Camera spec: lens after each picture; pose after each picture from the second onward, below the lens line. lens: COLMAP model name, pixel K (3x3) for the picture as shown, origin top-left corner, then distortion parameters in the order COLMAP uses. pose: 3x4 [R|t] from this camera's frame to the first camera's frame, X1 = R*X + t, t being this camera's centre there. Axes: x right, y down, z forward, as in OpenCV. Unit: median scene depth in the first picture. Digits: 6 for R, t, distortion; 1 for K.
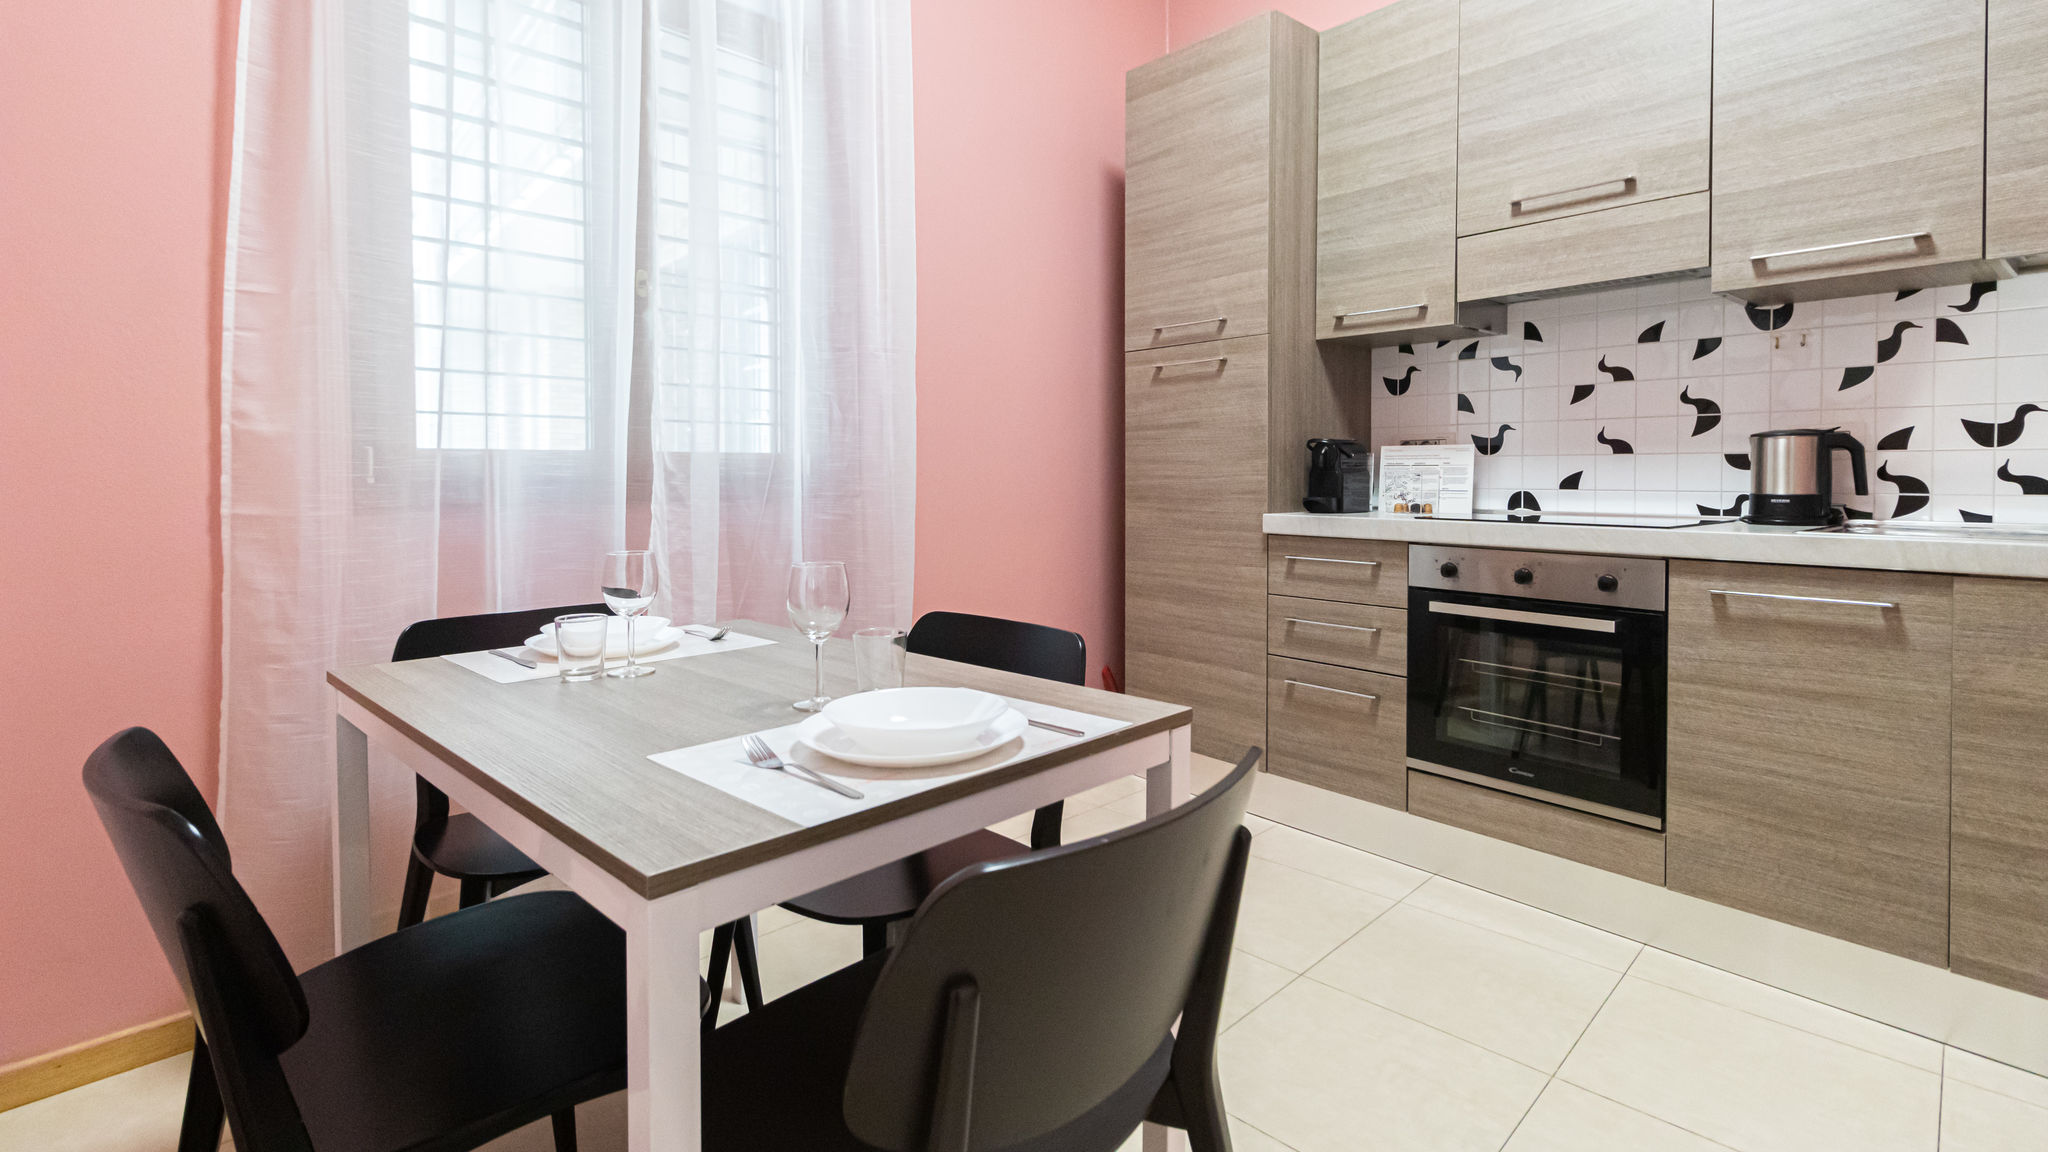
lens RADIAL K [[995.6, 0, 1047.1], [0, 995.6, 496.9], [0, 0, 1]] dist [0.001692, 0.000862]
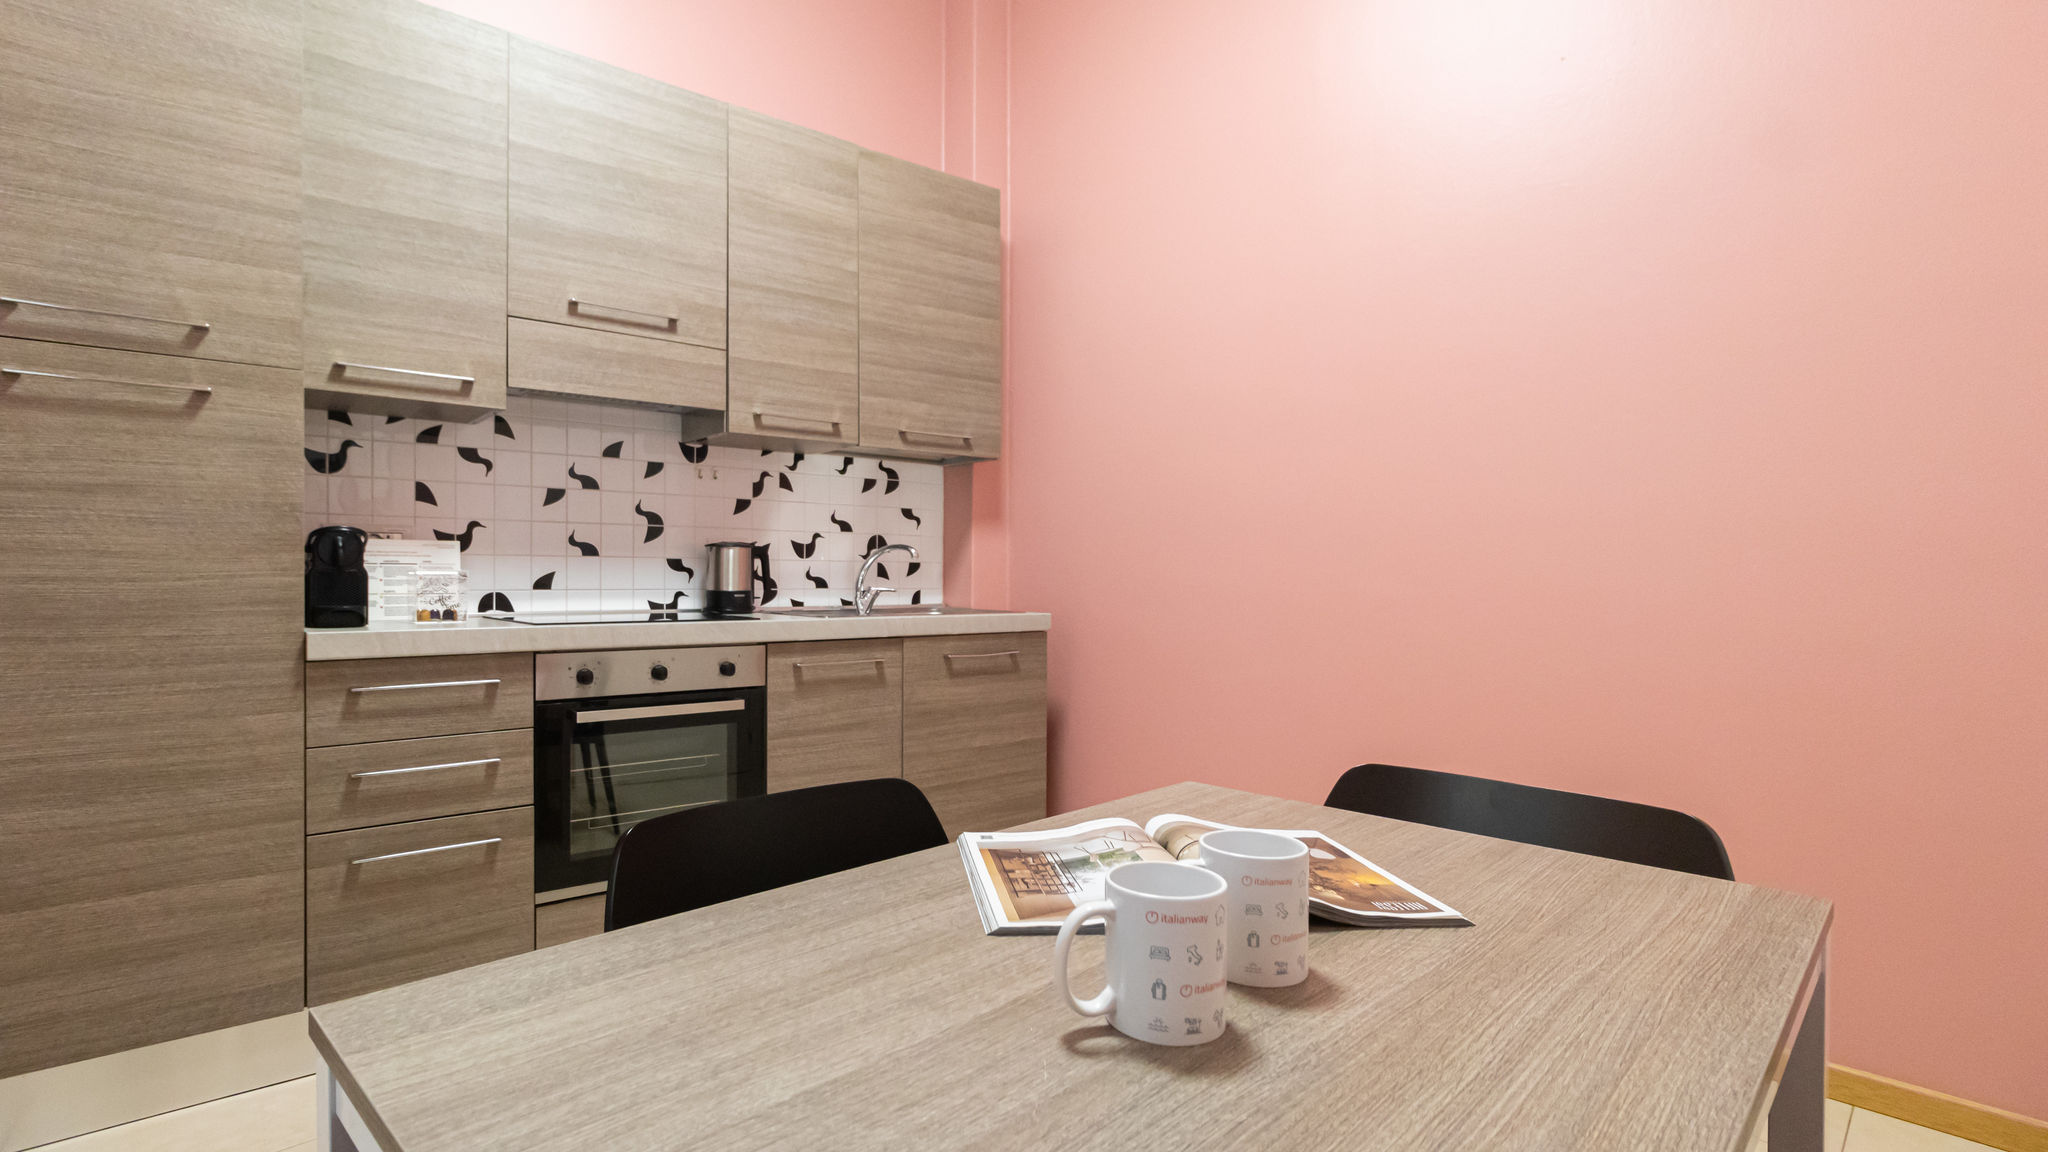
lens RADIAL K [[951.0, 0, 975.6], [0, 951.0, 584.5], [0, 0, 1]] dist [0.000666, 0.000393]
pose [[0.034842, -0.010874, 0.999334, -0.473066], [0.016787, 0.999806, 0.010294, -0.016917], [-0.999252, 0.016417, 0.035017, 0.578415]]
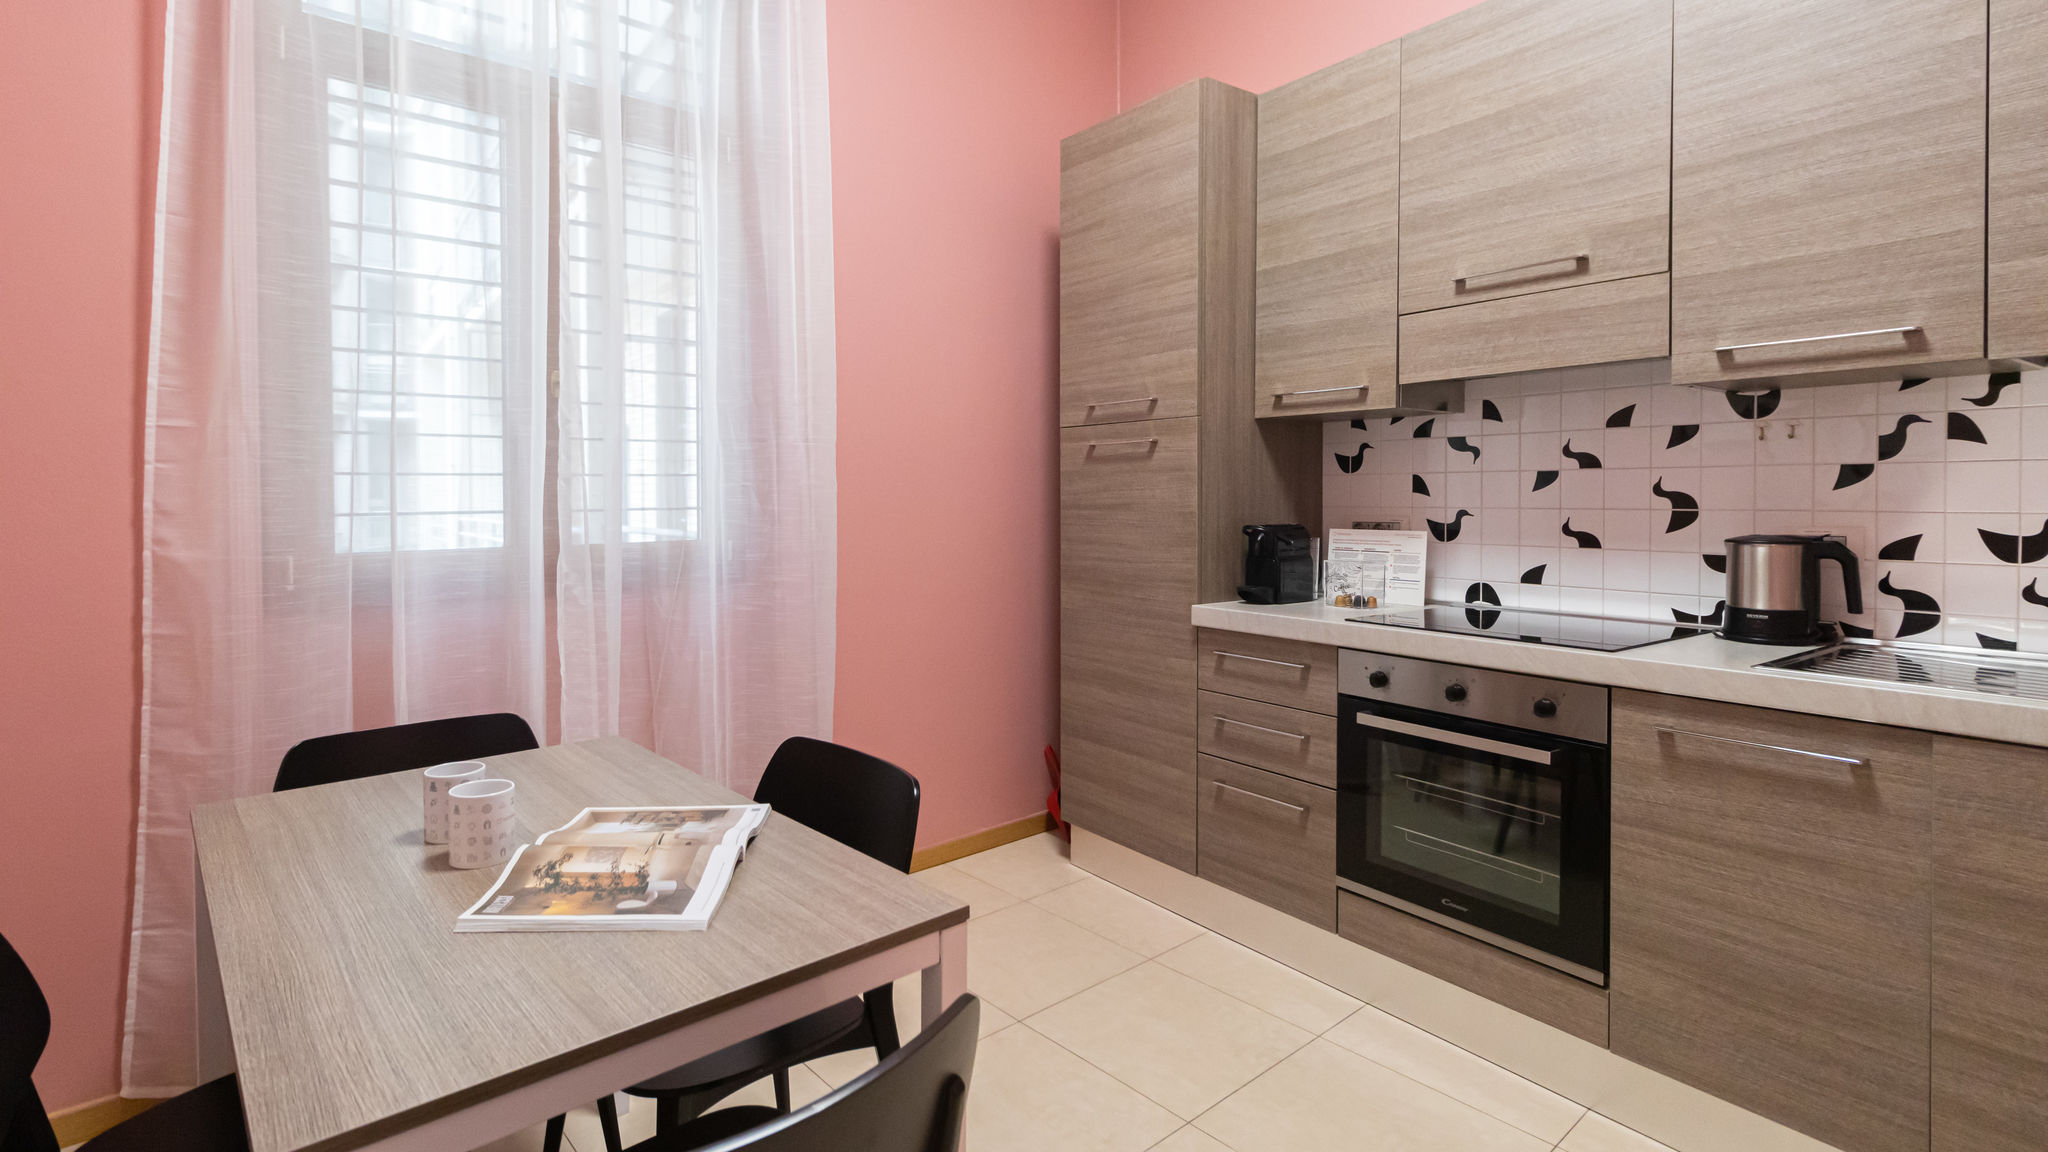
lens RADIAL K [[1007.0, 0, 951.3], [0, 1007.0, 510.7], [0, 0, 1]] dist [0.003638, -0.000055]
pose [[0.992821, 0.000778, -0.119604, 0.115706], [-0.001198, 0.999993, -0.003443, -0.078317], [0.119600, 0.003561, 0.992816, 0.015797]]
